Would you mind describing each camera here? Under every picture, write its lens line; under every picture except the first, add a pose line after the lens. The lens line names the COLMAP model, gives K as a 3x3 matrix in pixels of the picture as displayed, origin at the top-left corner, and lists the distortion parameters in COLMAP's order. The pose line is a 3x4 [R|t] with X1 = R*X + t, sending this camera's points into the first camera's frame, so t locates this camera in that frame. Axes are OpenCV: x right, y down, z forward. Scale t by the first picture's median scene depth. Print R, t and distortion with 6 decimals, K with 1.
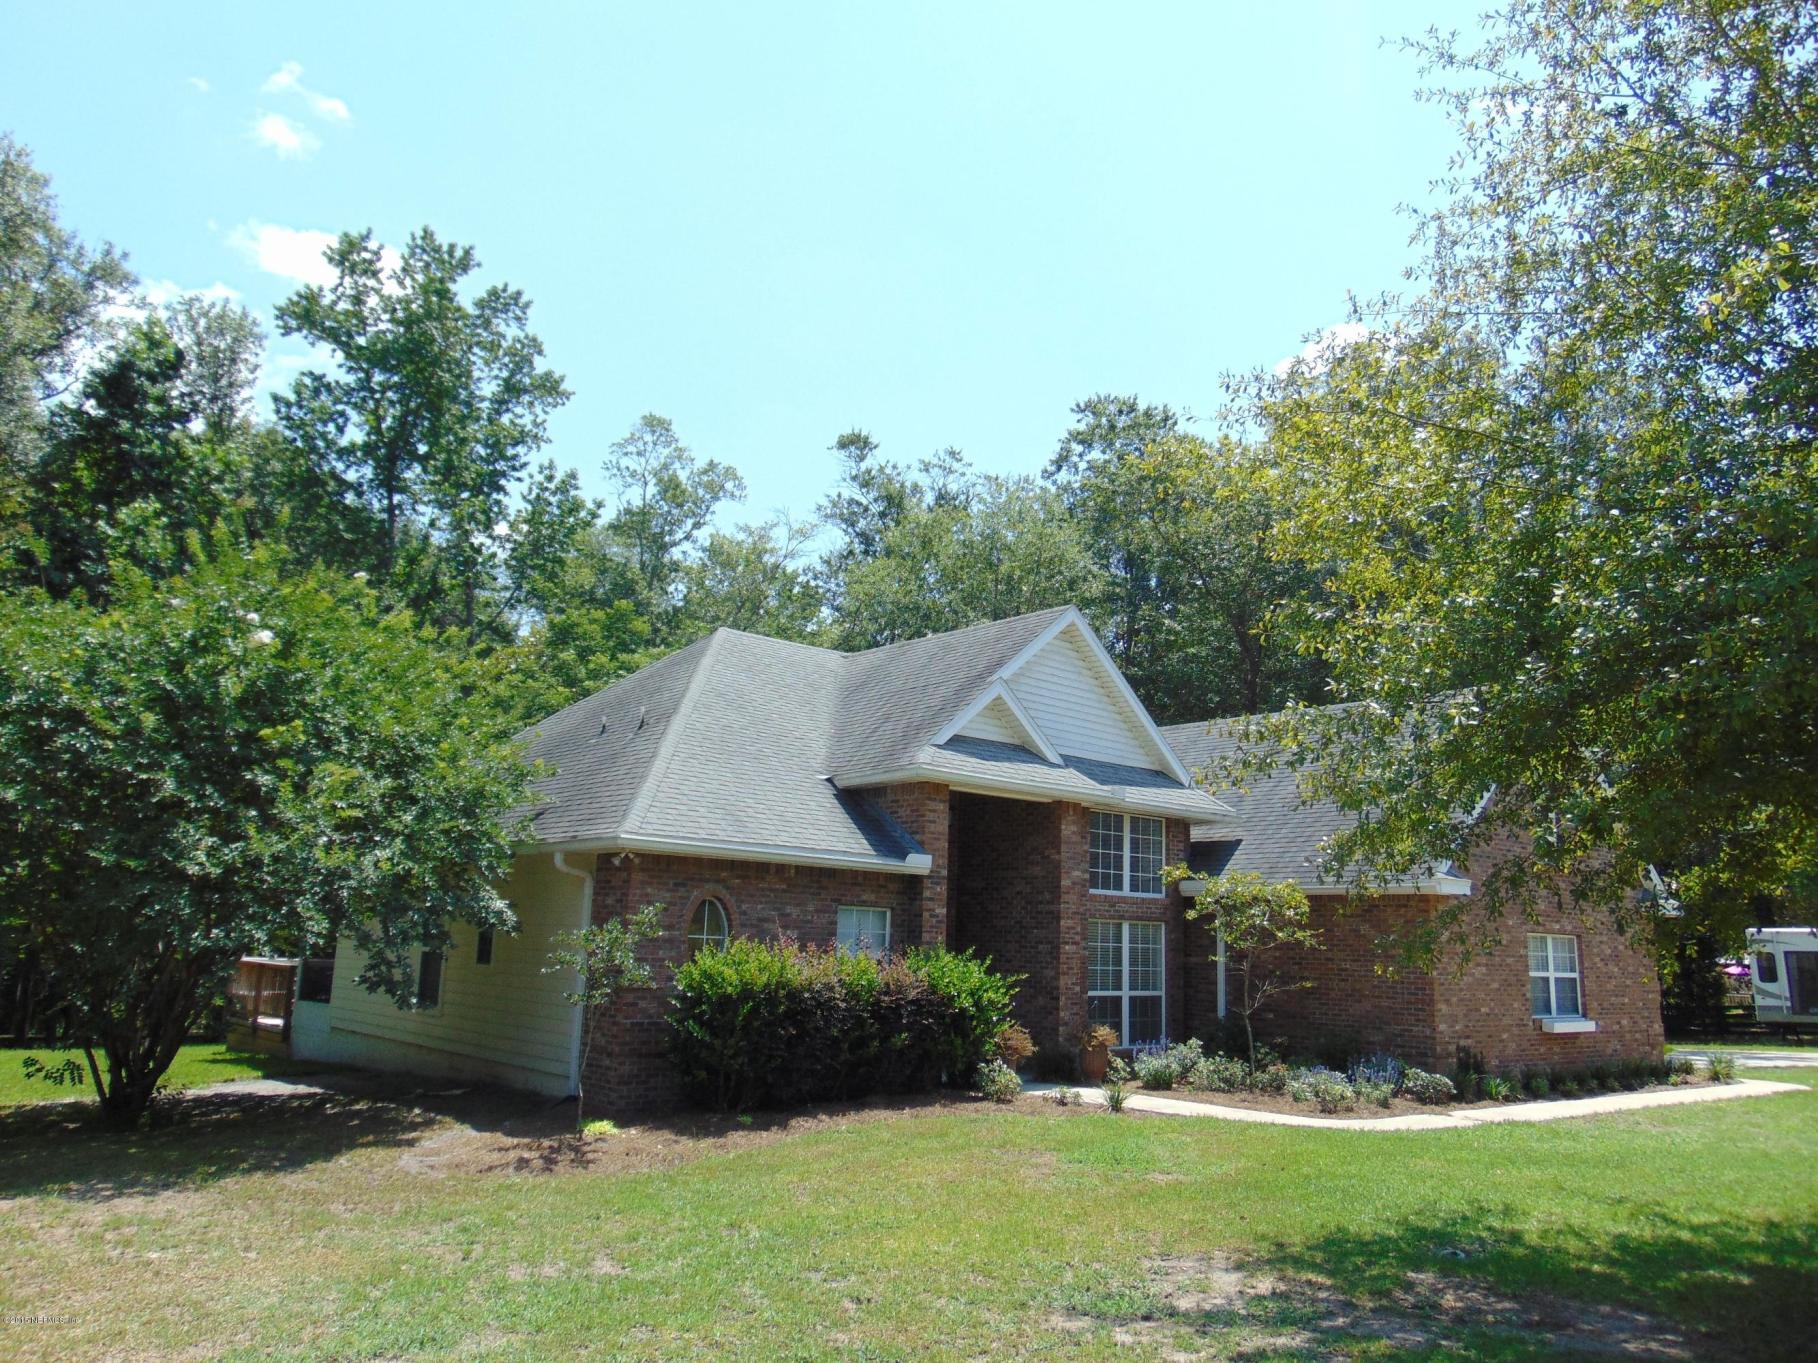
lens RADIAL K [[1356.9, 0, 909.0], [0, 1356.9, 681.5], [0, 0, 1]] dist [-0.034655, 0.072486]
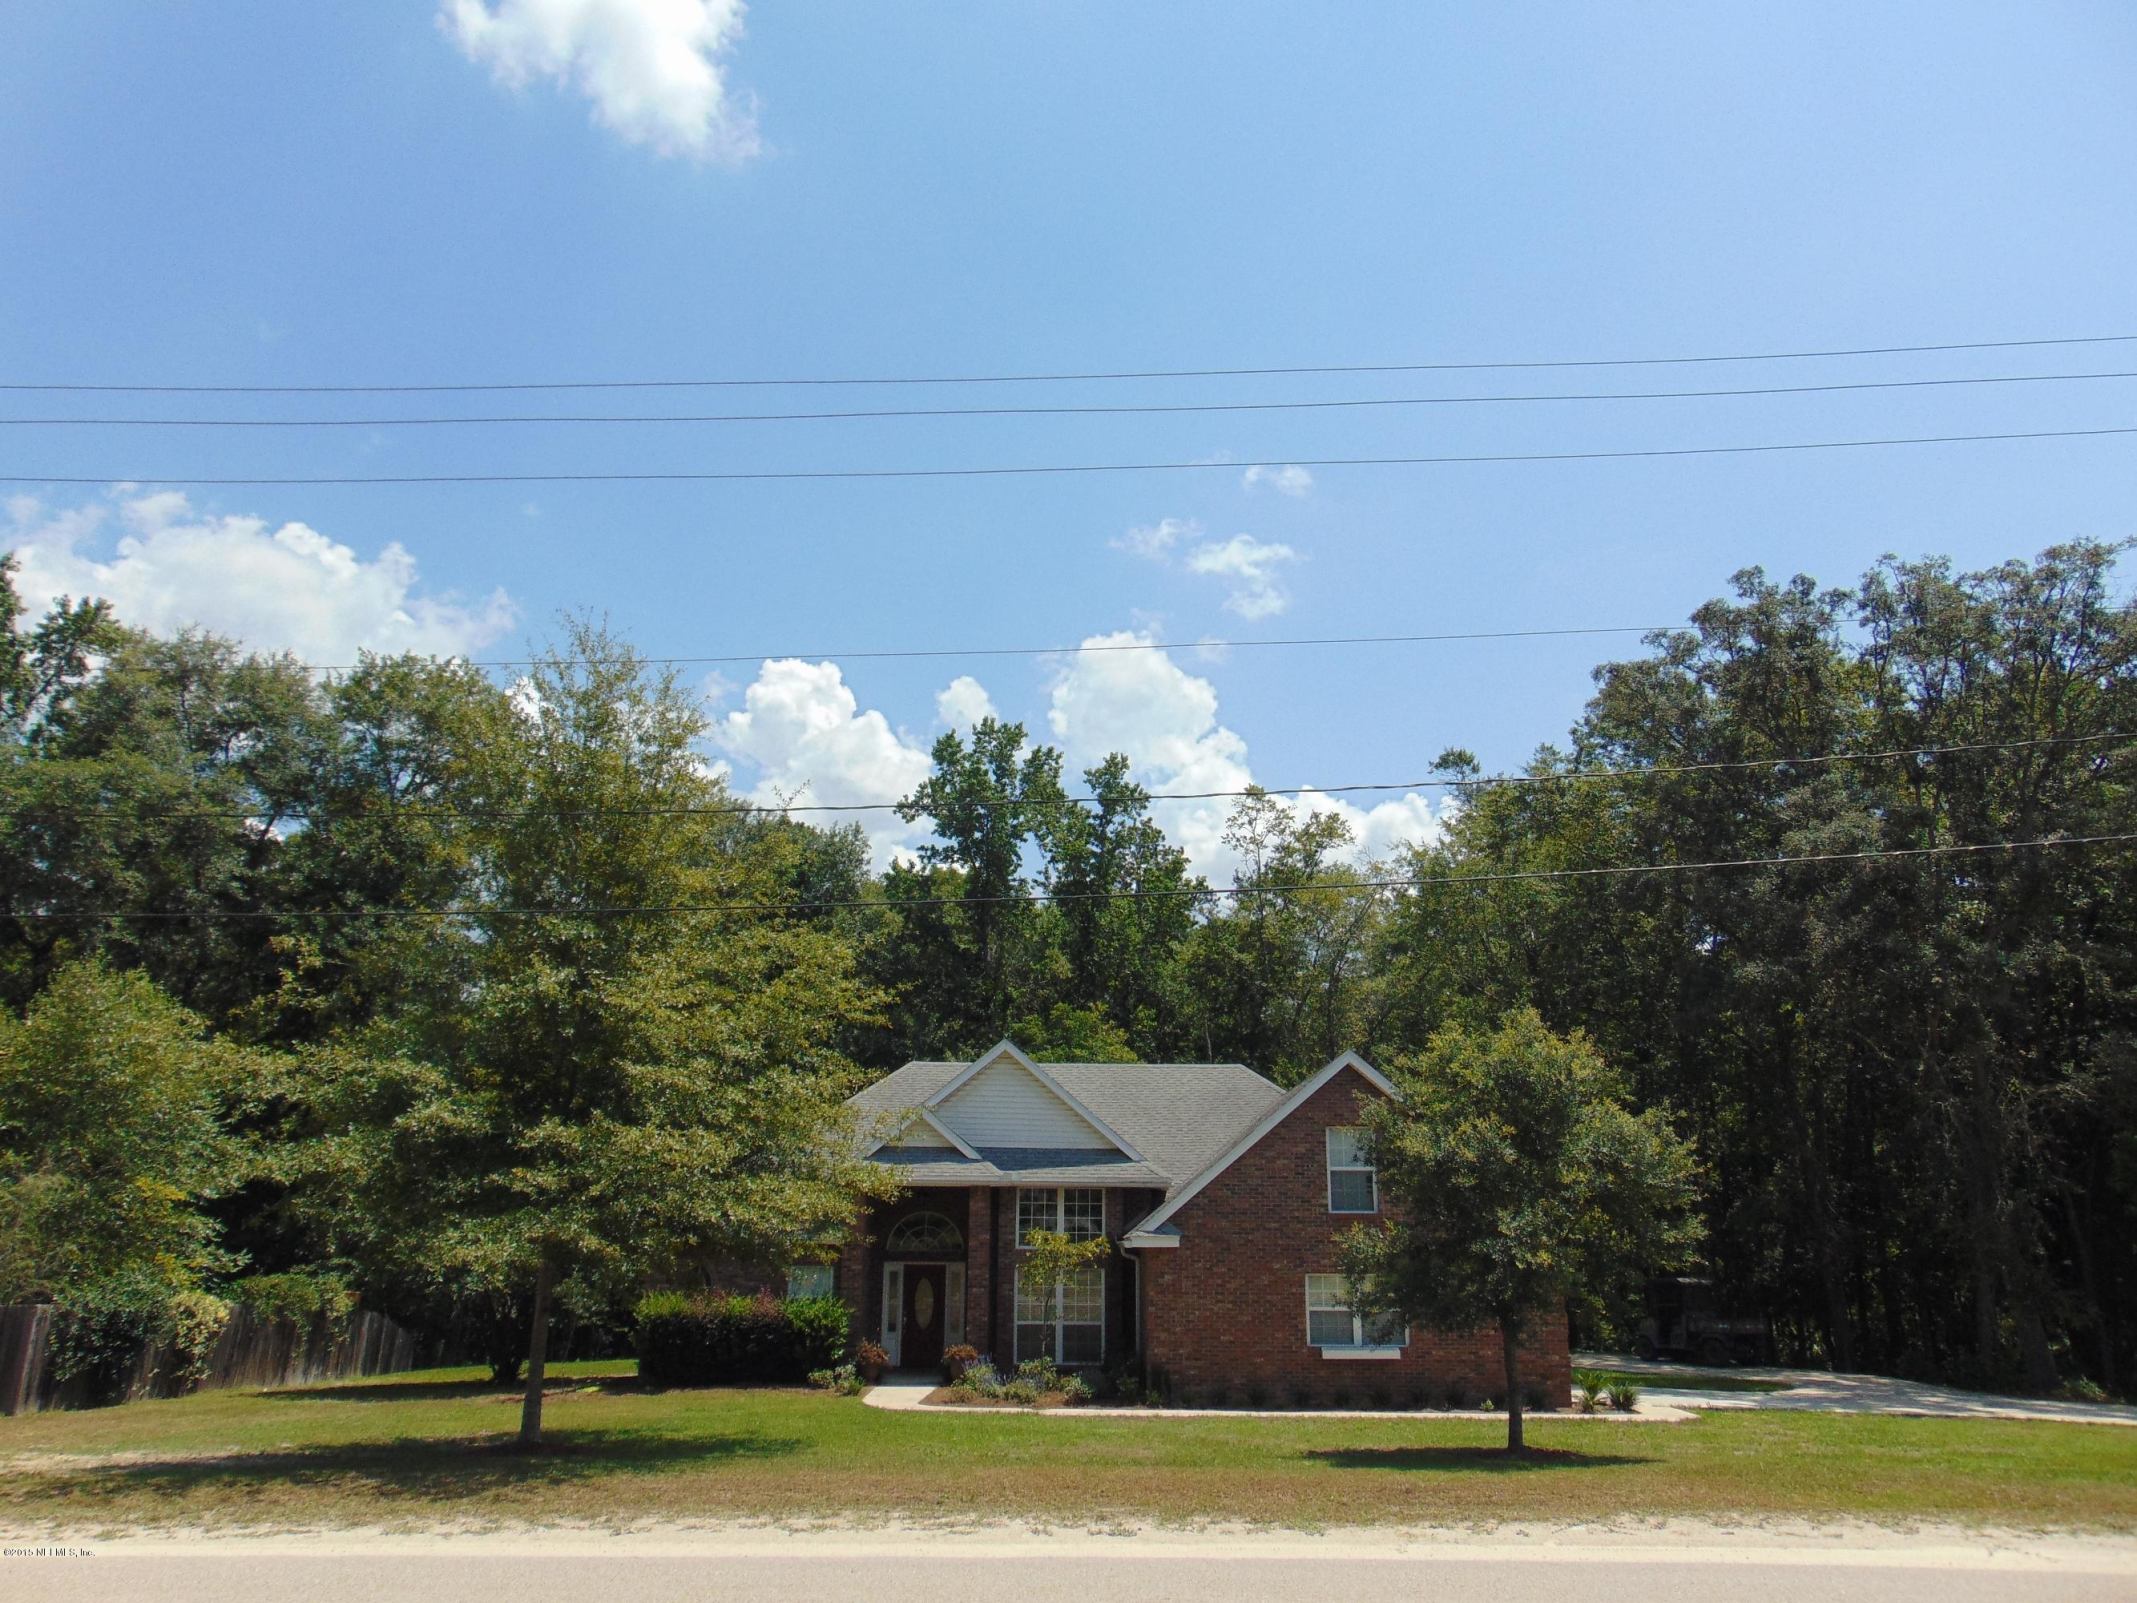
lens RADIAL K [[1595.0, 0, 1068.5], [0, 1595.0, 801.5], [0, 0, 1]] dist [-0.034655, 0.072486]
pose [[0.722846, -0.197065, -0.662313, 1.284446], [0.142661, 0.980383, -0.136004, -0.062606], [0.676122, 0.003824, 0.736780, -0.161743]]
